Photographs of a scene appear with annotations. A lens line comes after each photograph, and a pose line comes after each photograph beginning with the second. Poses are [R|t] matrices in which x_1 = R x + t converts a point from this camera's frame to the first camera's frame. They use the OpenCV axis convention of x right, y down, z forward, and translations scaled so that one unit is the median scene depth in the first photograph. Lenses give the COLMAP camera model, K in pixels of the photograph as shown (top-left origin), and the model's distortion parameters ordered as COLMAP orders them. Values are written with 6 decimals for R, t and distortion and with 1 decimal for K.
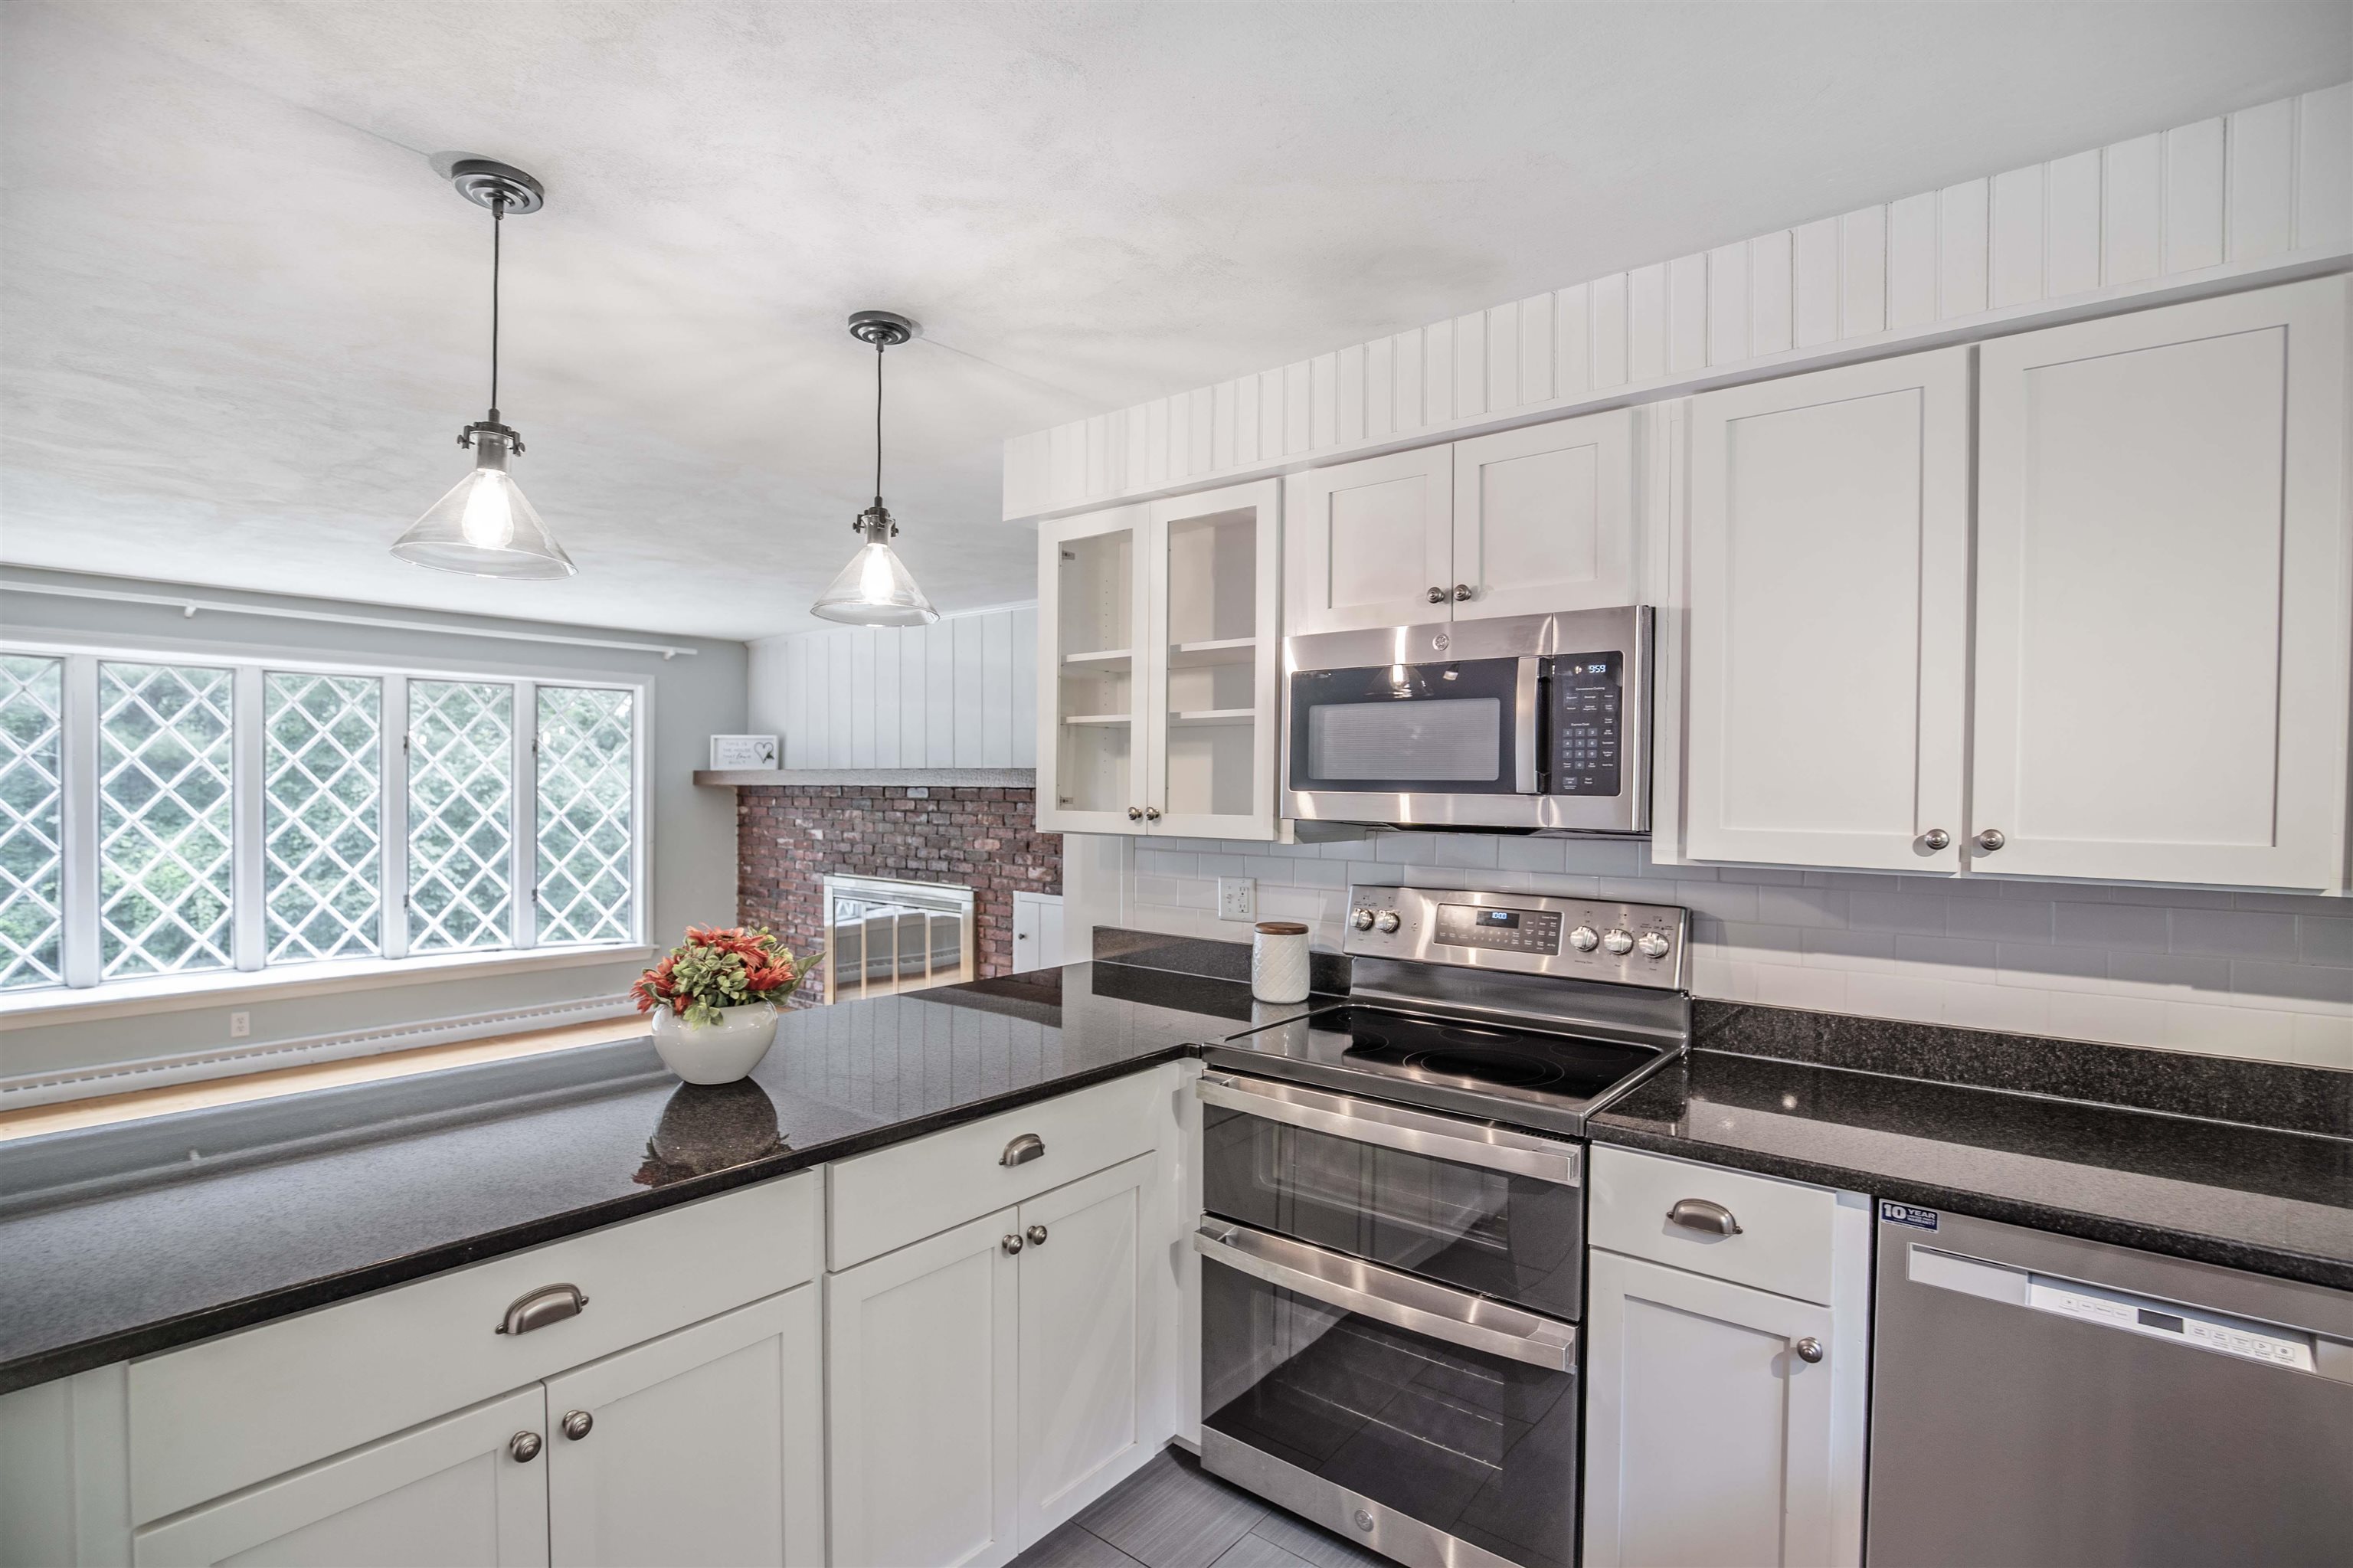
lens RADIAL K [[1094.4, 0, 1173.9], [0, 1094.4, 801.2], [0, 0, 1]] dist [-0.023932, 0.000258]
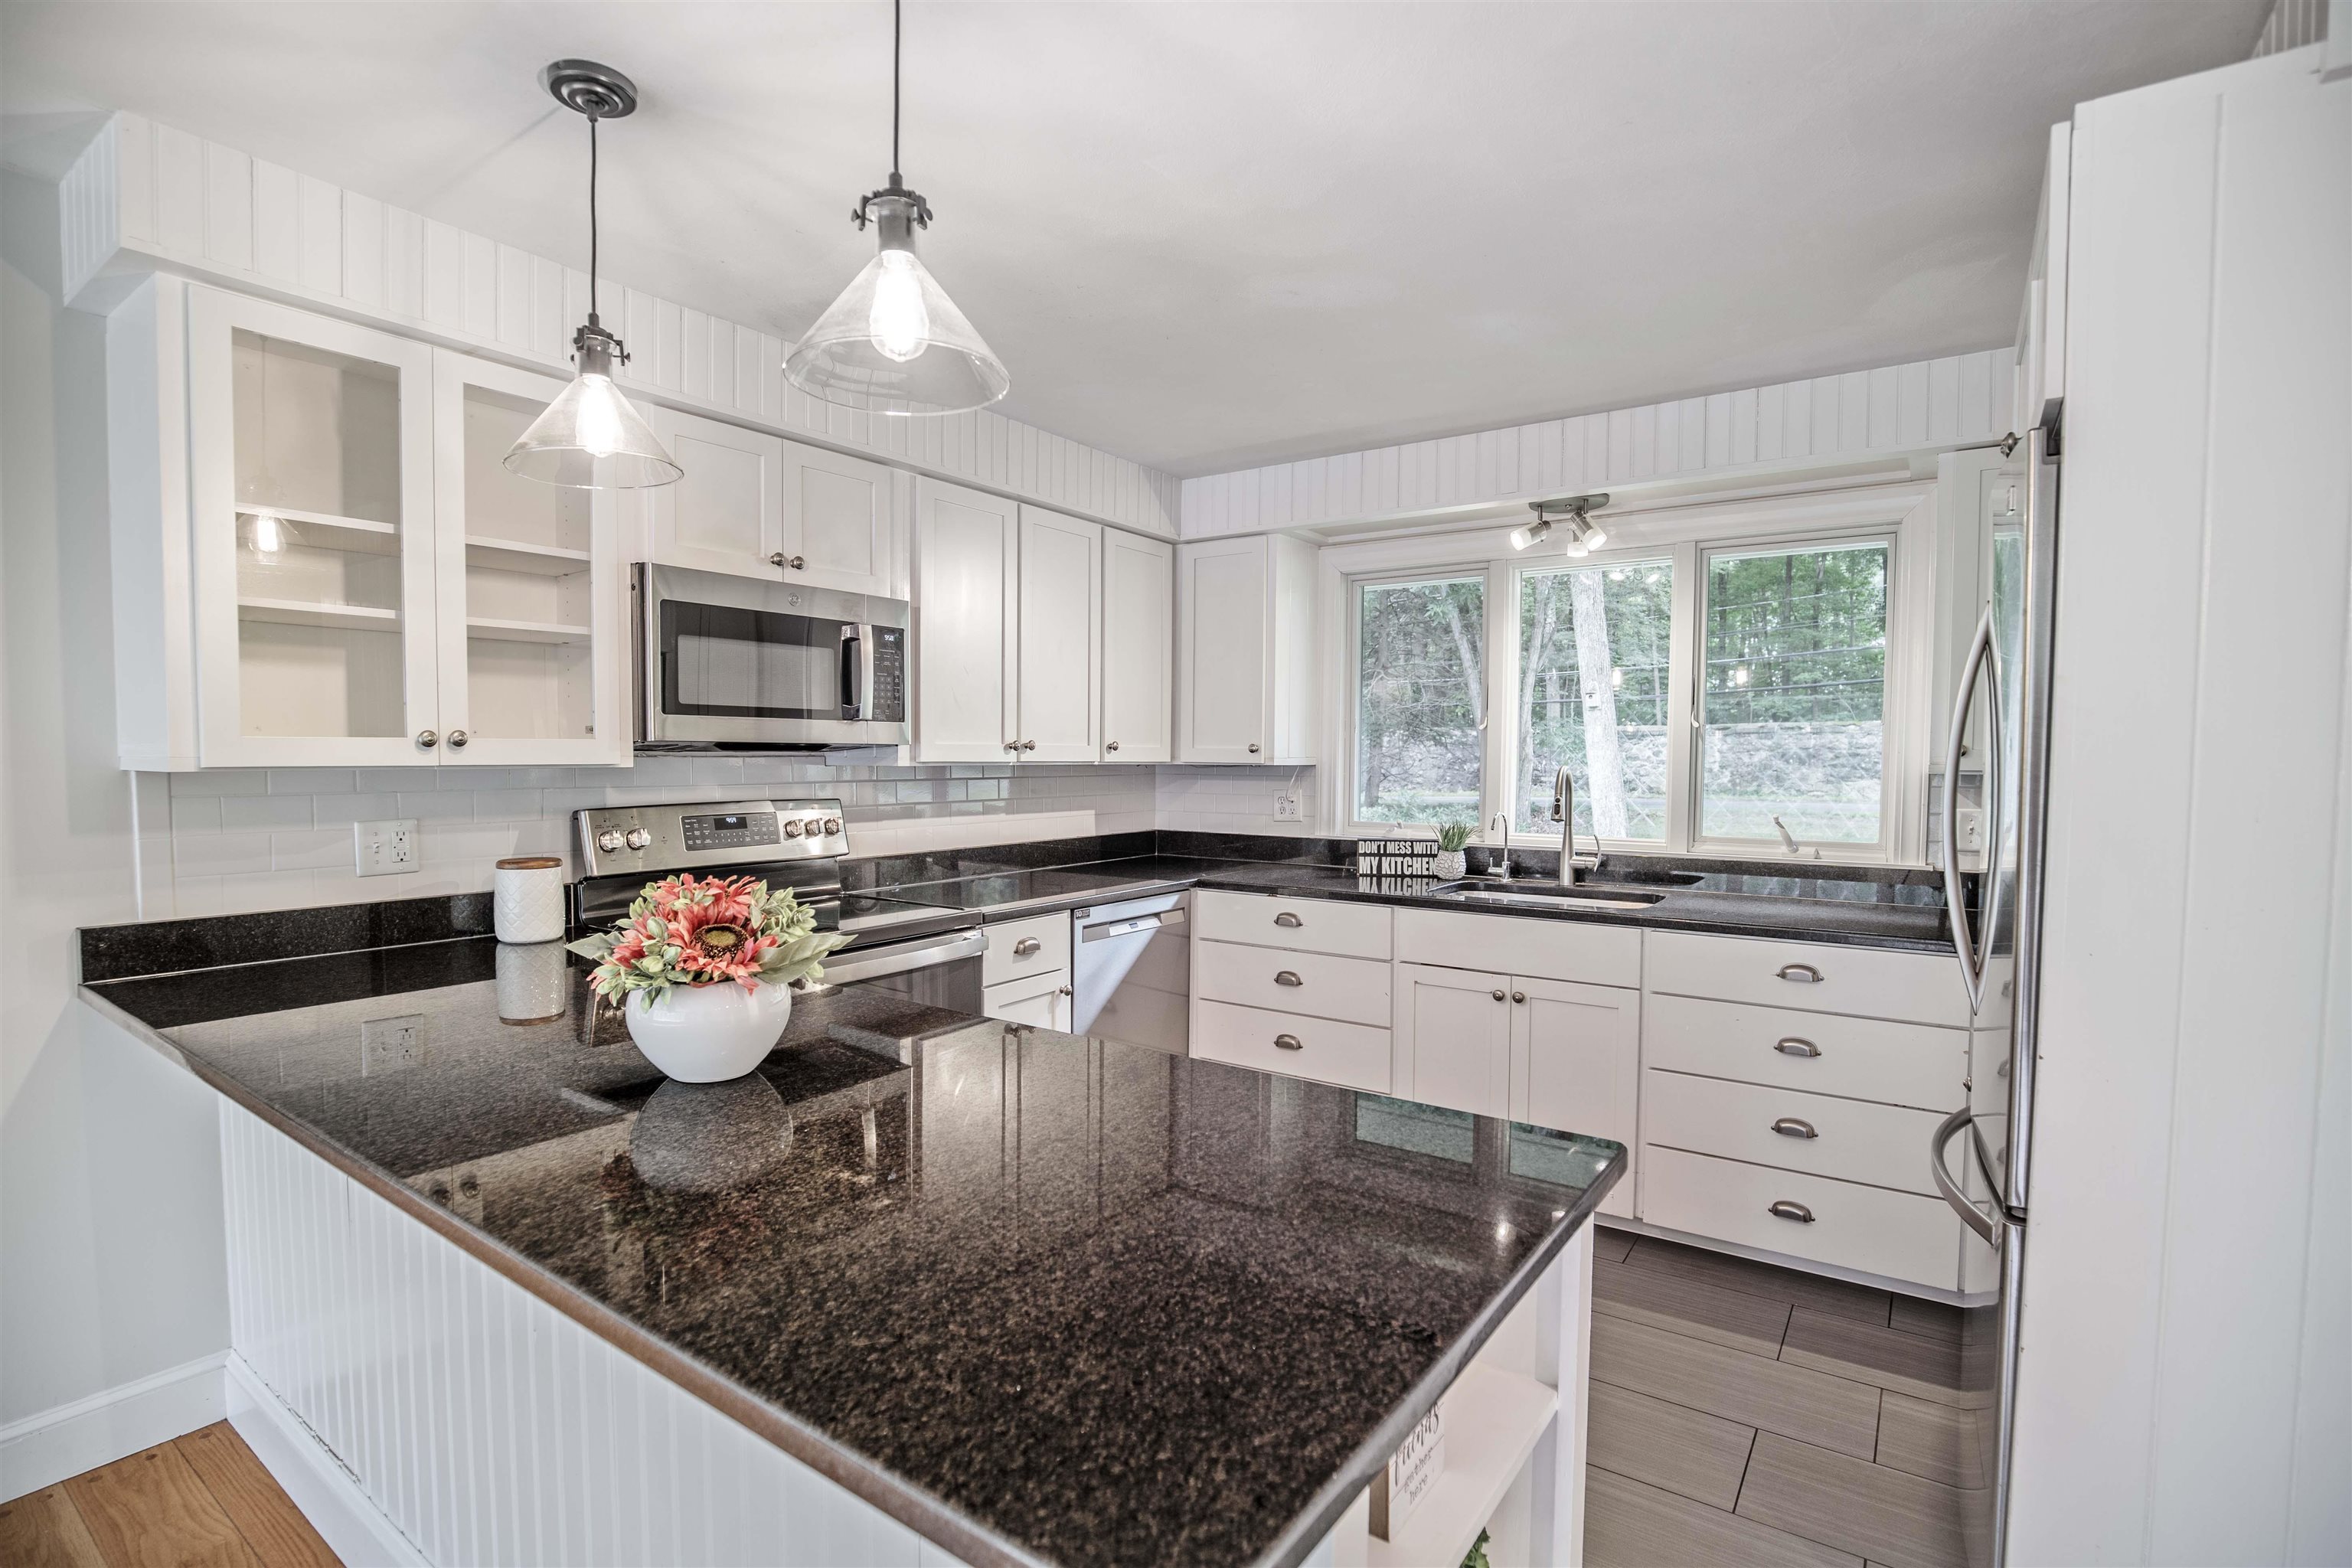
lens RADIAL K [[1093.9, 0, 1173.4], [0, 1093.9, 801.2], [0, 0, 1]] dist [-0.023932, 0.000258]
pose [[-0.066745, -0.055383, 0.996232, -0.673393], [0.011440, 0.998350, 0.056267, 0.014704], [-0.997704, 0.015153, -0.066001, 0.419715]]
